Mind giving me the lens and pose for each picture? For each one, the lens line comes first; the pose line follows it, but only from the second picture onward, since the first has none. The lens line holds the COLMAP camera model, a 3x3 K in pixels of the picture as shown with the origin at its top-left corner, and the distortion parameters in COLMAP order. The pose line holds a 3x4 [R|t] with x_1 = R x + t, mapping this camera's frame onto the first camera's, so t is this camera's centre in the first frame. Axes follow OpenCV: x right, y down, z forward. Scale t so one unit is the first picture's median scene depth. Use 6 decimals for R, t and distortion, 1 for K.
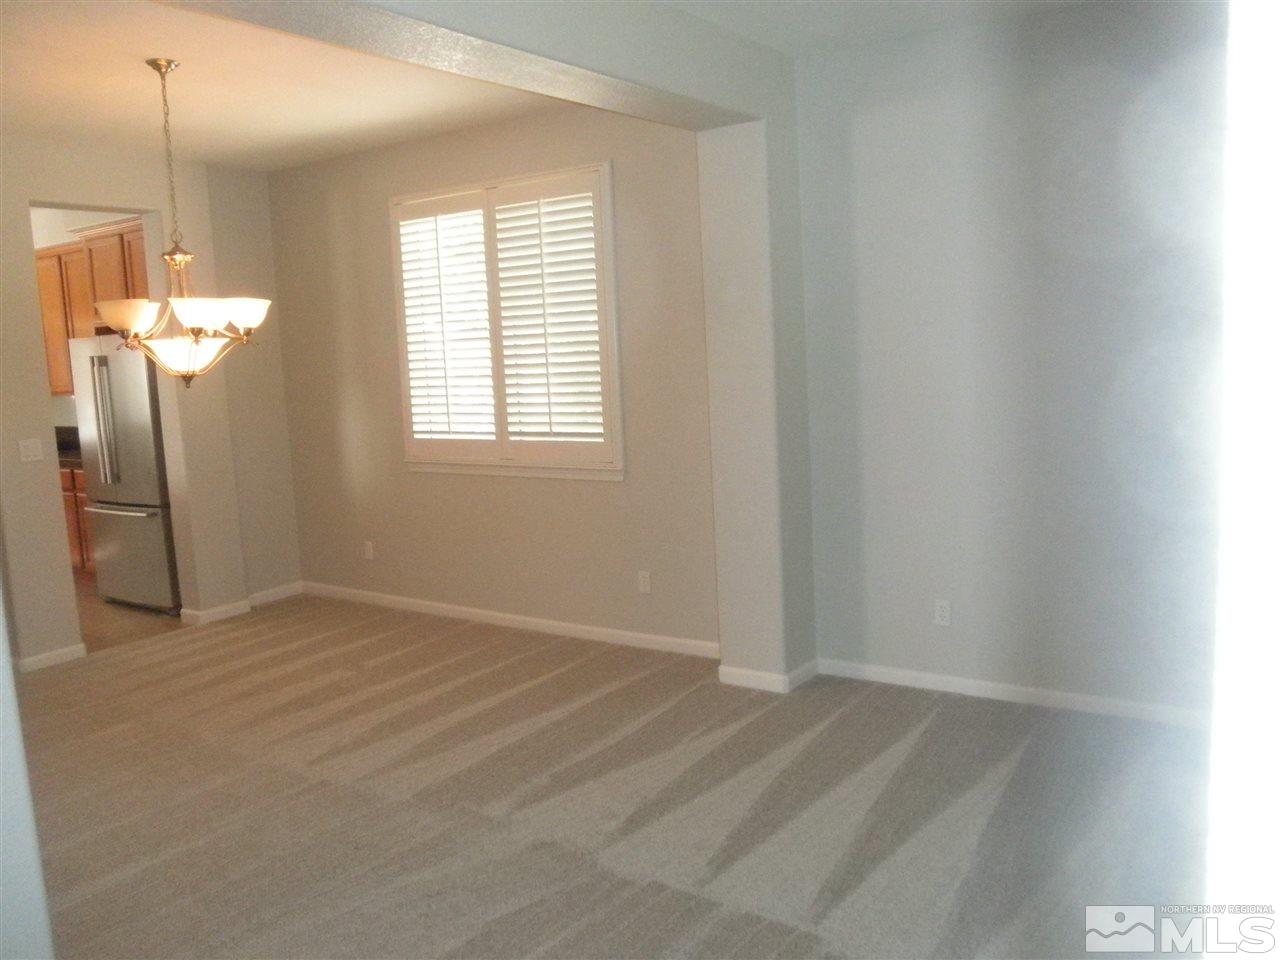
lens RADIAL K [[1058.4, 0, 640.0], [0, 1058.4, 480.0], [0, 0, 1]] dist [-0.125649, 0.113139]
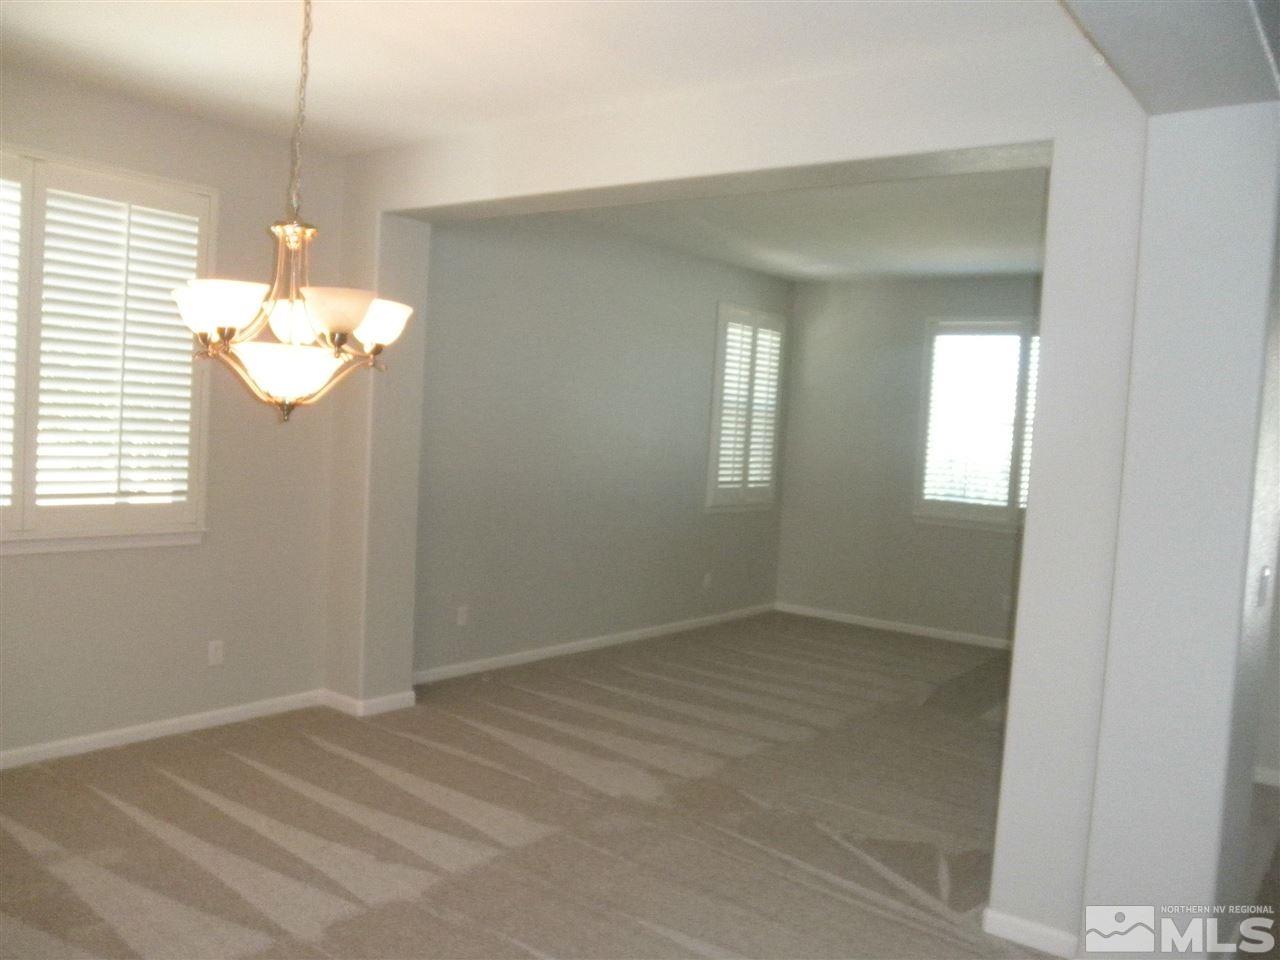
lens RADIAL K [[1058.4, 0, 640.0], [0, 1058.4, 480.0], [0, 0, 1]] dist [-0.125649, 0.113139]
pose [[0.042675, 0.003242, 0.999084, -1.099918], [0.064721, 0.997885, -0.006003, -0.032279], [-0.996991, 0.064917, 0.042374, 0.744425]]
